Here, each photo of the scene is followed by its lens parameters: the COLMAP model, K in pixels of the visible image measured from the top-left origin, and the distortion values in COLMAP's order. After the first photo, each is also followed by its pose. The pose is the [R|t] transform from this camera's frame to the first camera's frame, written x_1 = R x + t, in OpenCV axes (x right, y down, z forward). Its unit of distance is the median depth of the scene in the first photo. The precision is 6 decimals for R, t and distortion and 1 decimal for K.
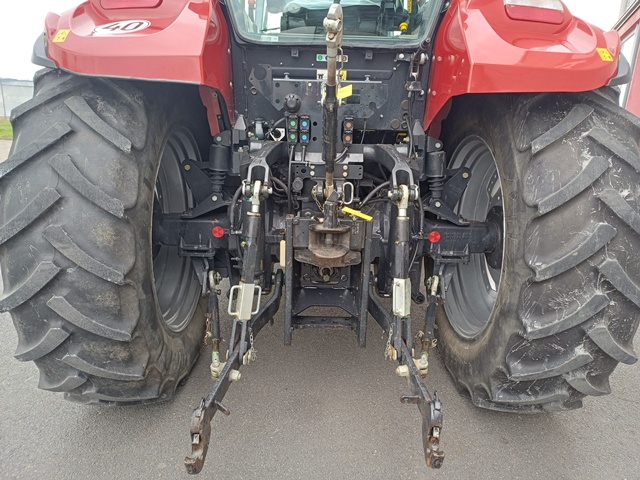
lens RADIAL K [[468.8, 0, 322.7], [0, 468.8, 238.6], [0, 0, 1]] dist [0.061268, -0.008075]
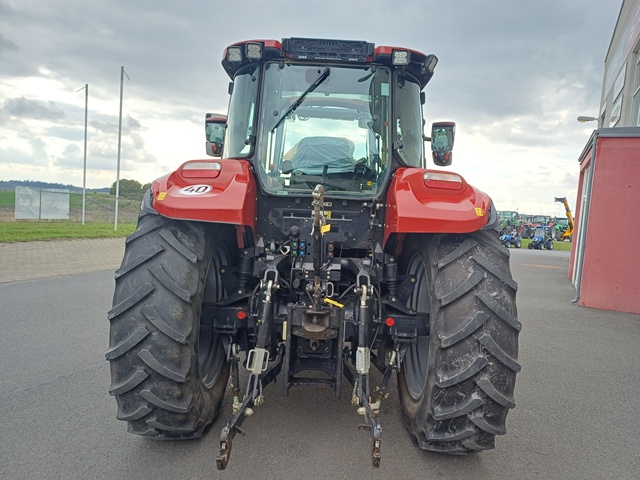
lens RADIAL K [[468.8, 0, 322.7], [0, 468.8, 238.6], [0, 0, 1]] dist [0.061268, -0.008075]
pose [[0.999597, 0.019178, -0.020931, 0.065869], [-0.023193, 0.976875, -0.212551, 0.068989], [0.016371, 0.212951, 0.976926, -0.557190]]
